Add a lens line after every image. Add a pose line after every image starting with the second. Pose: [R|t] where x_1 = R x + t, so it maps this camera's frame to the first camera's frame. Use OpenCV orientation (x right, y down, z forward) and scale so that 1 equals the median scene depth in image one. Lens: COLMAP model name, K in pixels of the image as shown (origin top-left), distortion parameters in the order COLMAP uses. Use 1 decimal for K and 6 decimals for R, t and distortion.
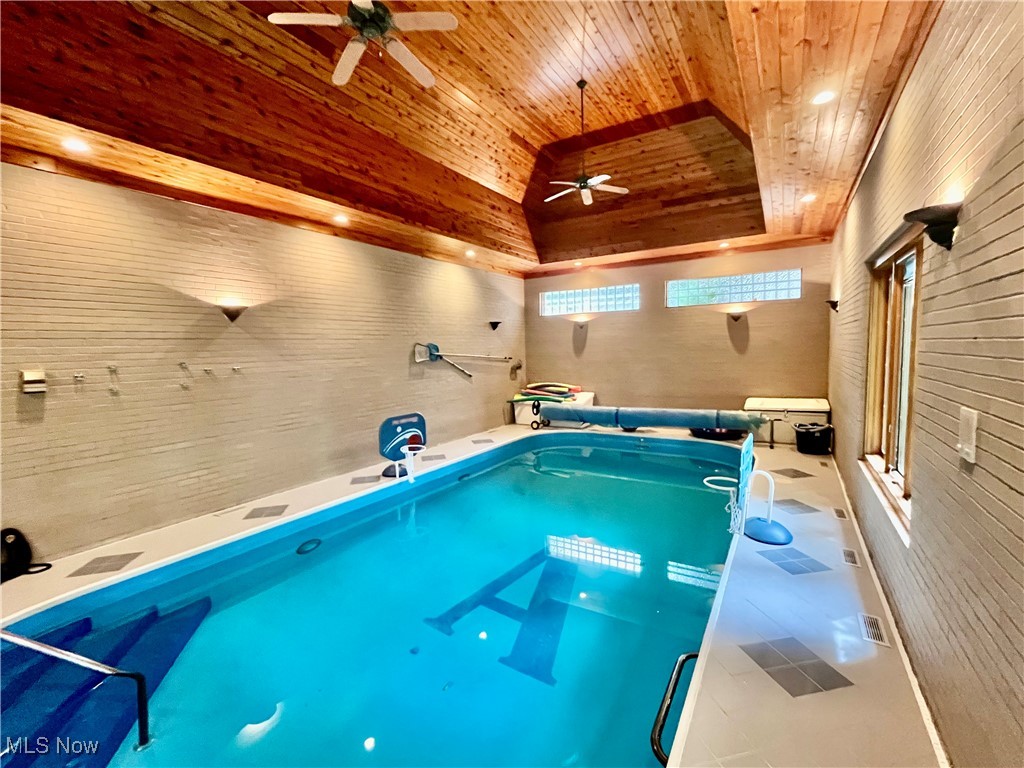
lens RADIAL K [[437.1, 0, 512.0], [0, 437.1, 384.0], [0, 0, 1]] dist [-0.039058, -0.000032]
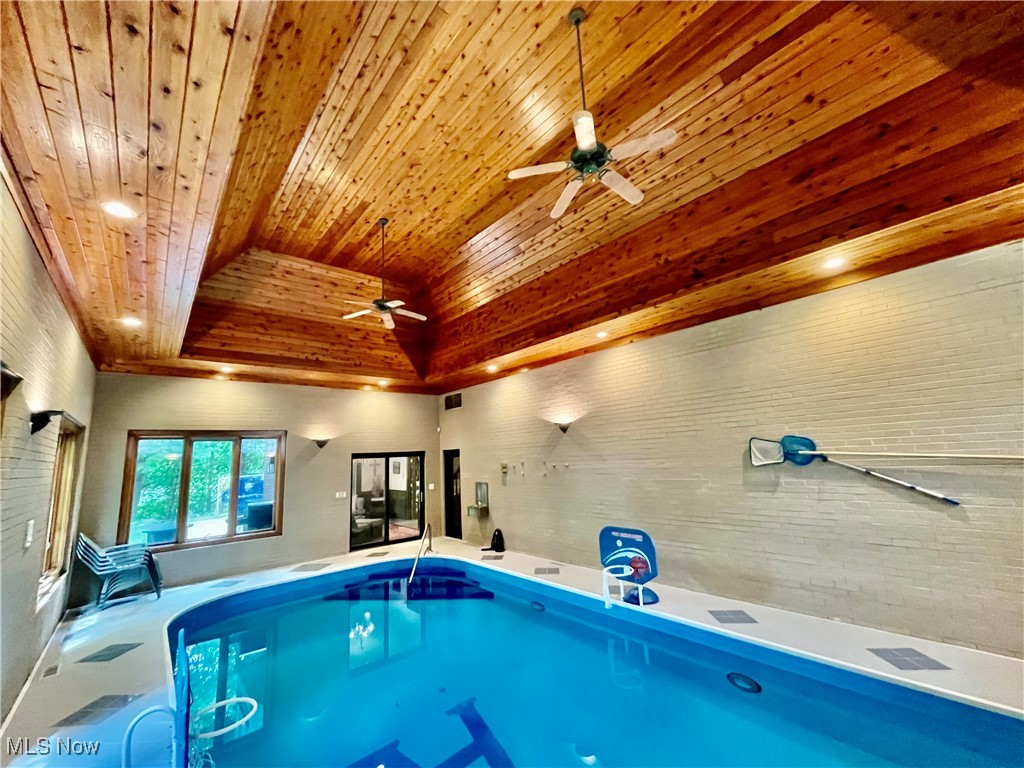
lens RADIAL K [[411.8, 0, 513.3], [0, 411.8, 380.3], [0, 0, 1]] dist [0.000606, -0.000013]
pose [[-0.295575, -0.138736, -0.945192, 0.643829], [-0.027612, 0.990226, -0.136711, -0.103913], [0.954920, -0.014310, -0.296517, 1.038685]]
